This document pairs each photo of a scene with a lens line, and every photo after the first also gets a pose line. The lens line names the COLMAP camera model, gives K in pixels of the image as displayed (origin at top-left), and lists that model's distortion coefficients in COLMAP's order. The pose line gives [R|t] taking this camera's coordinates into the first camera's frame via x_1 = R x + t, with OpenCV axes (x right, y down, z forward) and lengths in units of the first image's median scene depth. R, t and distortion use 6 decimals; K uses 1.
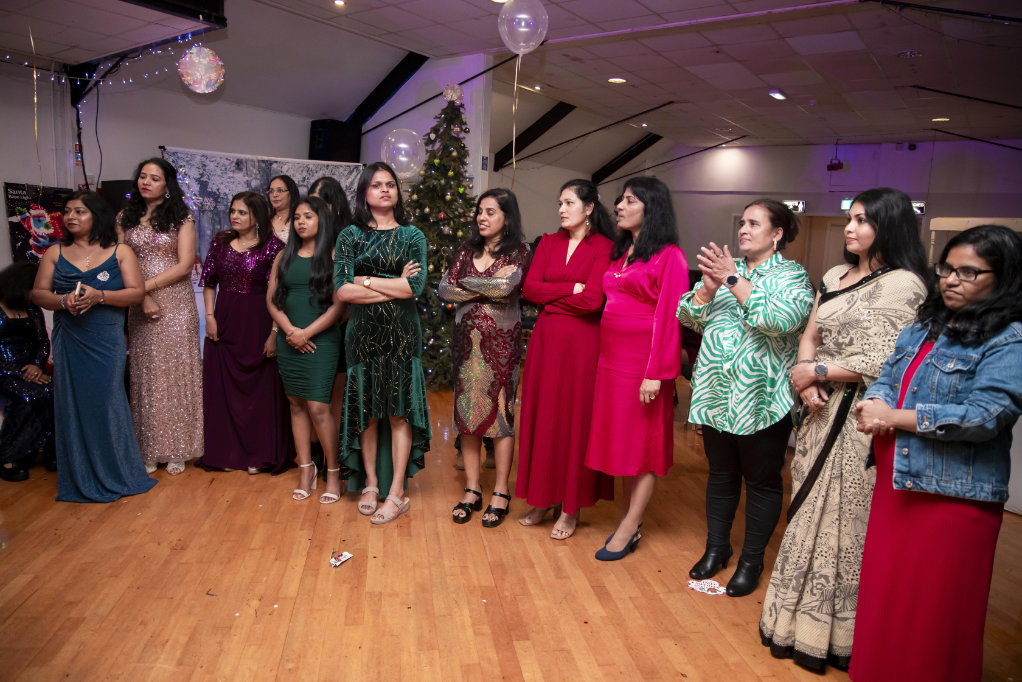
lens RADIAL K [[702.4, 0, 511.0], [0, 702.4, 341.0], [0, 0, 1]] dist [-0.095999, 0.069073]
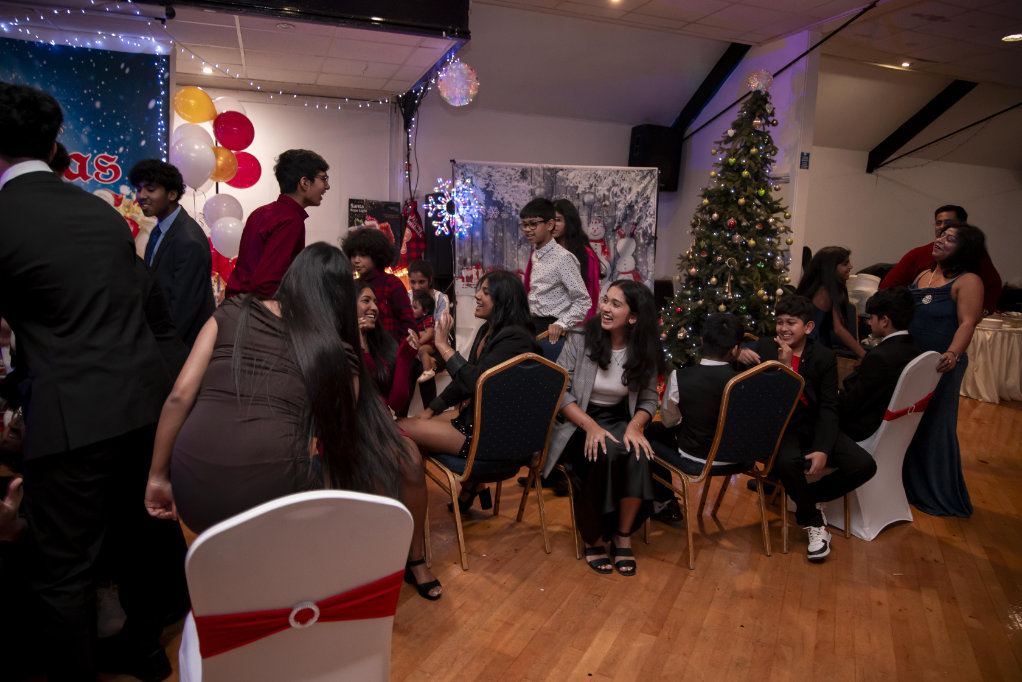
lens RADIAL K [[702.4, 0, 511.0], [0, 702.4, 341.0], [0, 0, 1]] dist [-0.095999, 0.069073]
pose [[0.821928, 0.073238, -0.564863, 0.174440], [-0.085482, 0.996328, 0.004796, -0.010896], [0.563141, 0.044343, 0.825170, 0.132099]]
